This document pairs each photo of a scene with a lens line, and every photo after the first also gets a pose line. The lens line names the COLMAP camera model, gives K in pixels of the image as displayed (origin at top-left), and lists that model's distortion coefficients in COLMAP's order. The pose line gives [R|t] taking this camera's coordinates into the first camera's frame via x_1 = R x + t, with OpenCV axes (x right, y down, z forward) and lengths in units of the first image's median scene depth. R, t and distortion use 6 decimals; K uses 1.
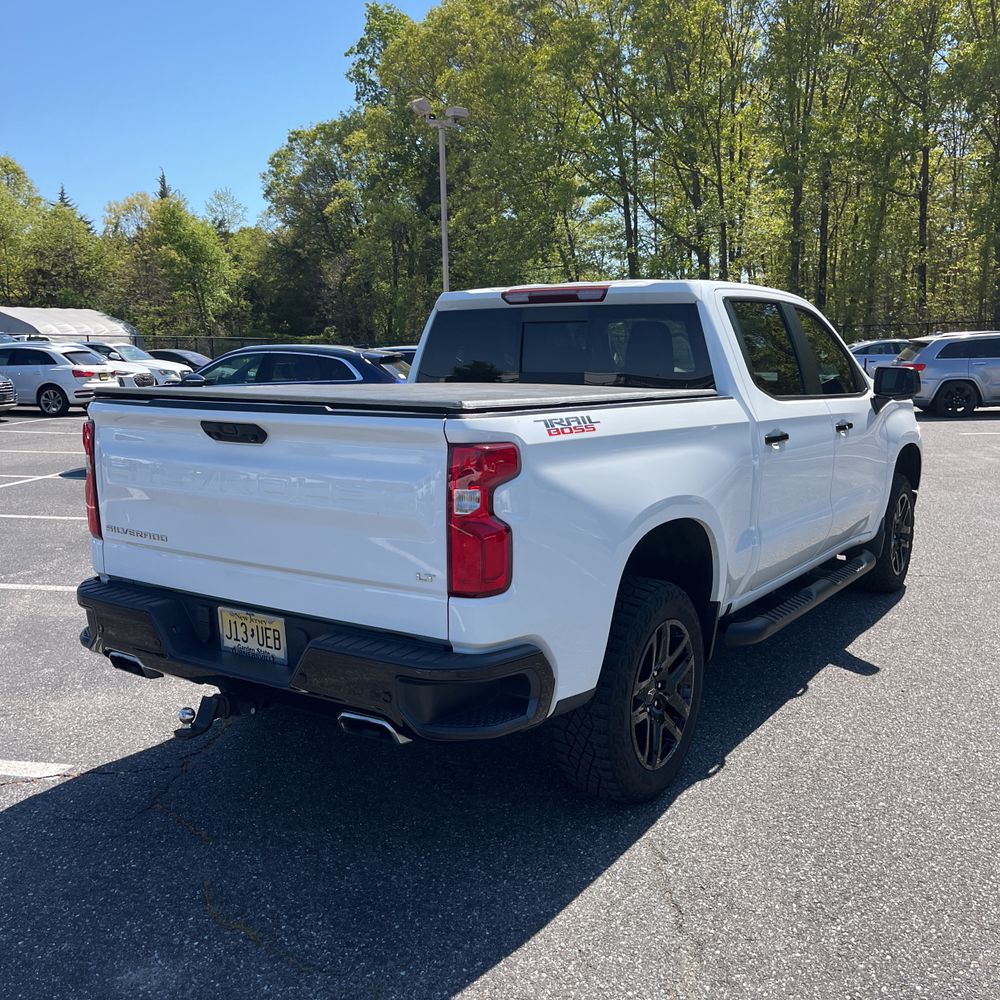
lens RADIAL K [[978.0, 0, 503.9], [0, 978.0, 539.8], [0, 0, 1]] dist [0.021316, 0.004048]
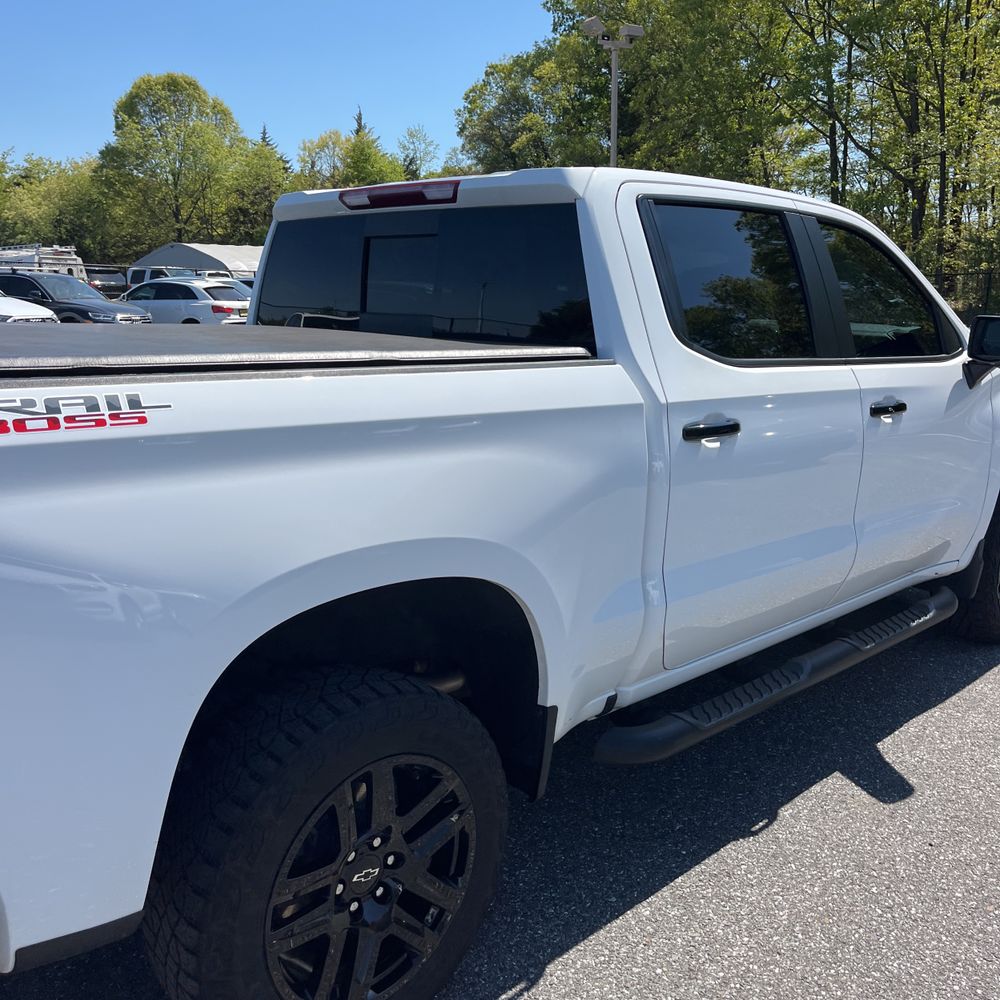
lens RADIAL K [[999.7, 0, 497.4], [0, 999.7, 521.0], [0, 0, 1]] dist [0.024057, 0.007388]
pose [[0.981262, 0.058776, -0.183494, 0.194979], [-0.052689, 0.997892, 0.037875, -0.046930], [0.185334, -0.027497, 0.982291, 0.267736]]
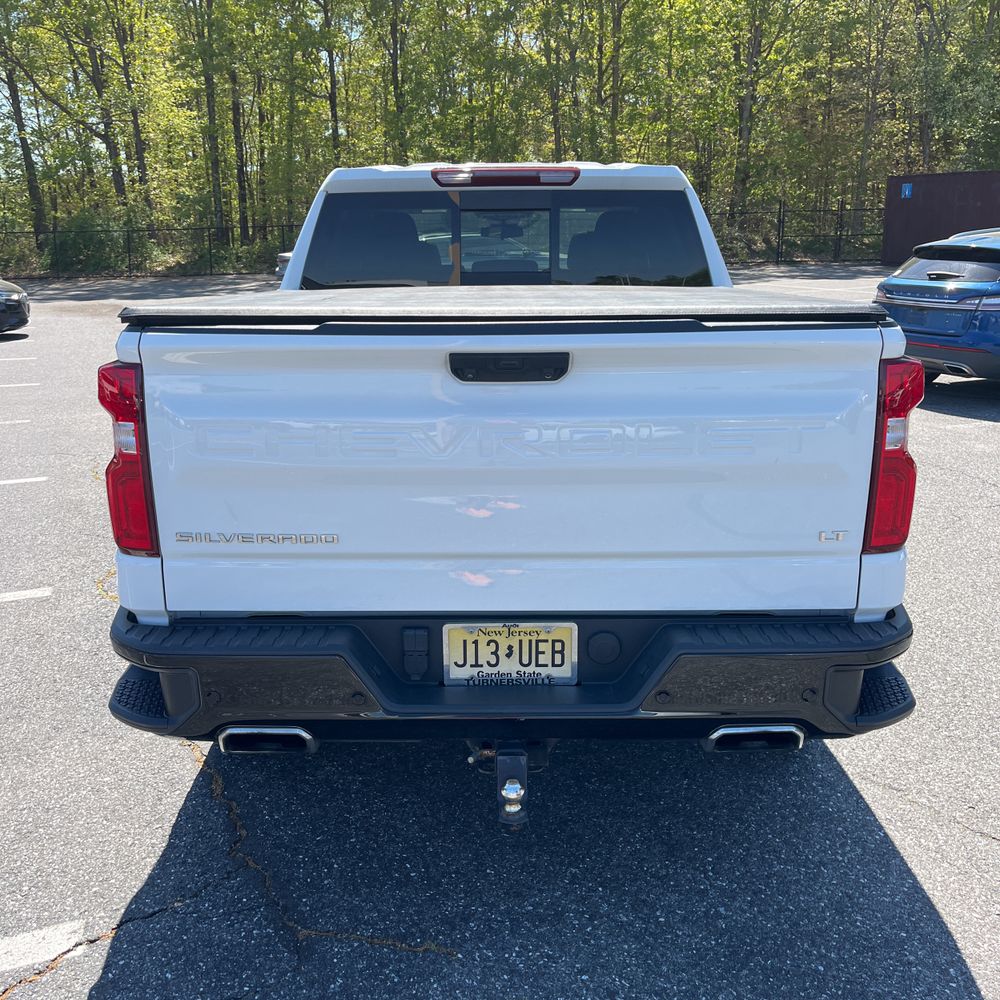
lens RADIAL K [[978.0, 0, 503.9], [0, 978.0, 539.8], [0, 0, 1]] dist [0.021316, 0.004048]
pose [[0.844316, -0.156508, 0.512480, -0.326229], [0.107936, 0.986465, 0.123435, -0.038475], [-0.524862, -0.048903, 0.849781, 0.217765]]
